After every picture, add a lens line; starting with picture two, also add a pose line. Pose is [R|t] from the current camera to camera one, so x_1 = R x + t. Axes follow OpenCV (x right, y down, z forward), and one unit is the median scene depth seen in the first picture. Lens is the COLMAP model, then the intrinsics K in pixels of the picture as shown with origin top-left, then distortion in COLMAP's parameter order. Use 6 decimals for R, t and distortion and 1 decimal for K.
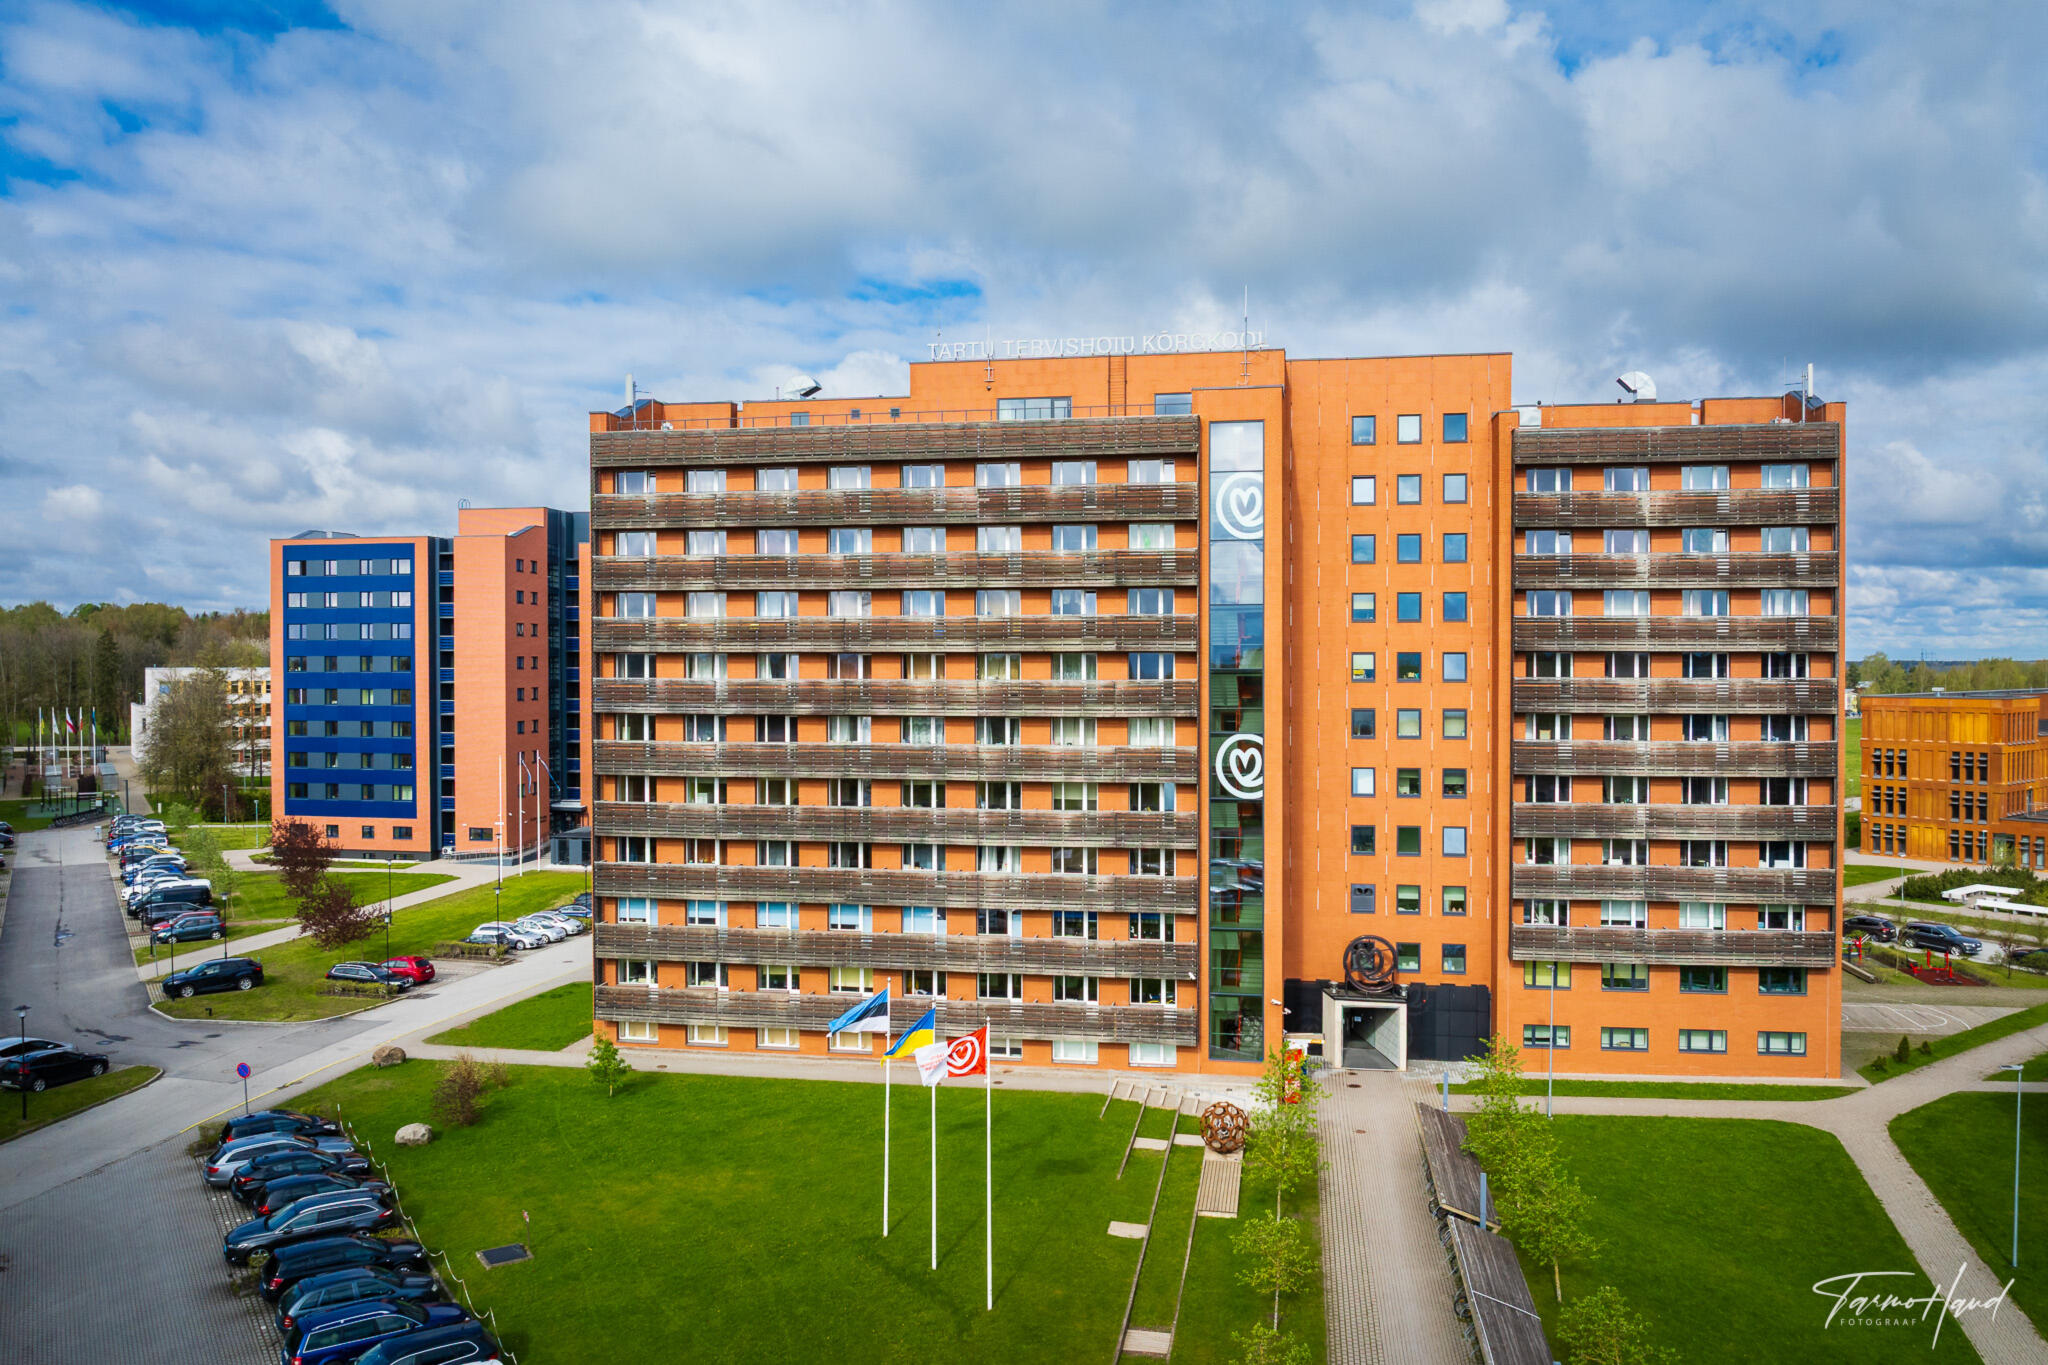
lens RADIAL K [[1465.4, 0, 1027.1], [0, 1465.4, 645.5], [0, 0, 1]] dist [-0.036539, -0.002099]
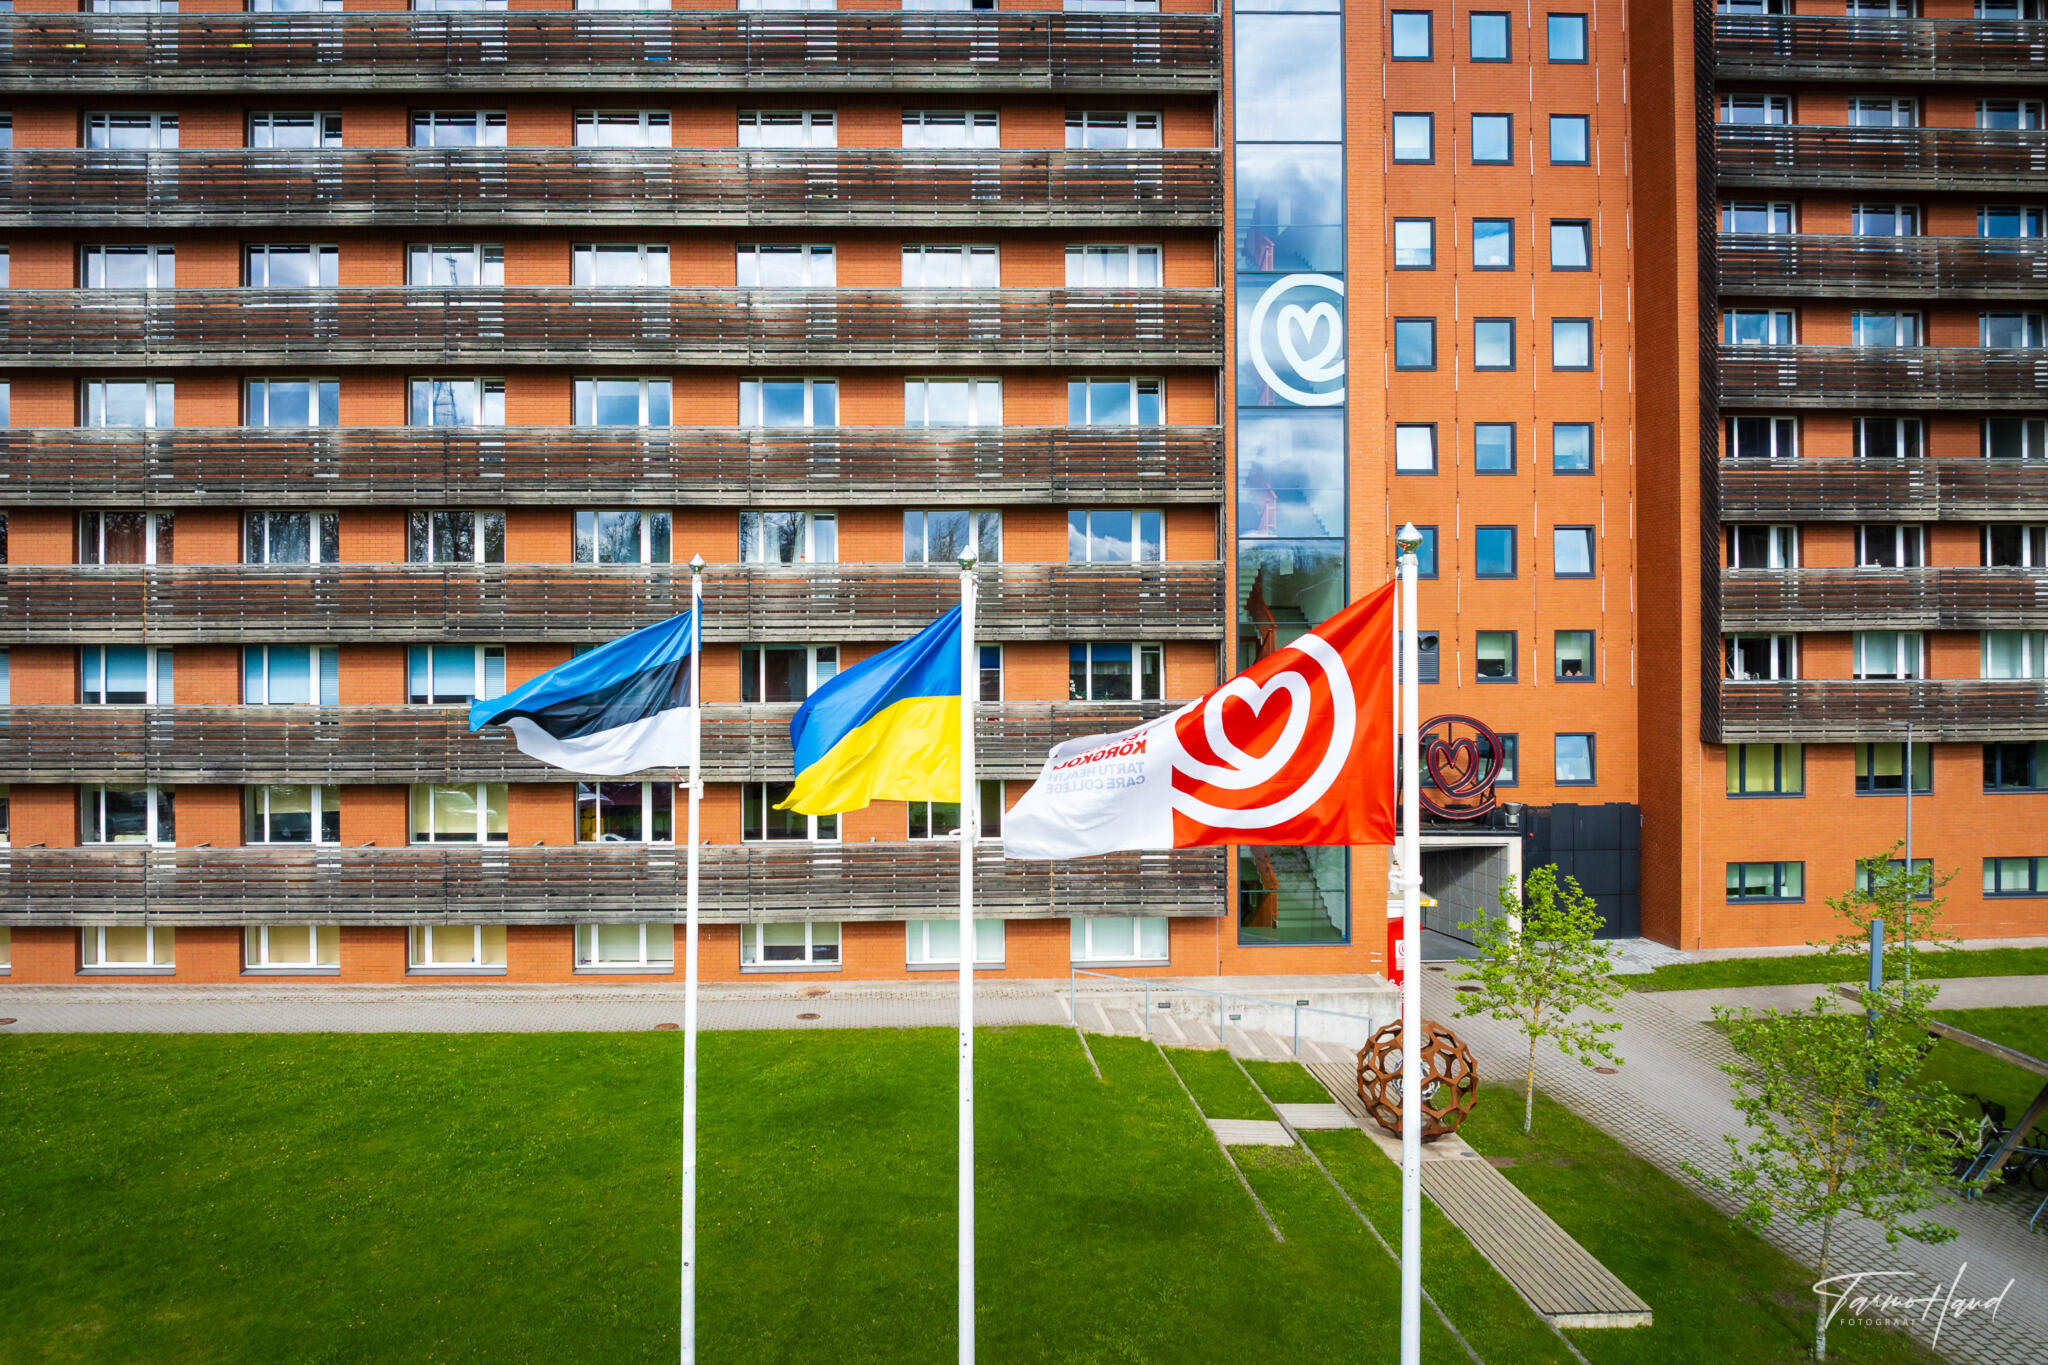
lens RADIAL K [[1504.1, 0, 911.1], [0, 1504.1, 608.6], [0, 0, 1]] dist [-0.041528, -0.001151]
pose [[0.979389, 0.000146, 0.201981, -0.075911], [-0.000346, 0.999999, 0.000951, 0.162971], [-0.201981, -0.001001, 0.979389, 0.510160]]
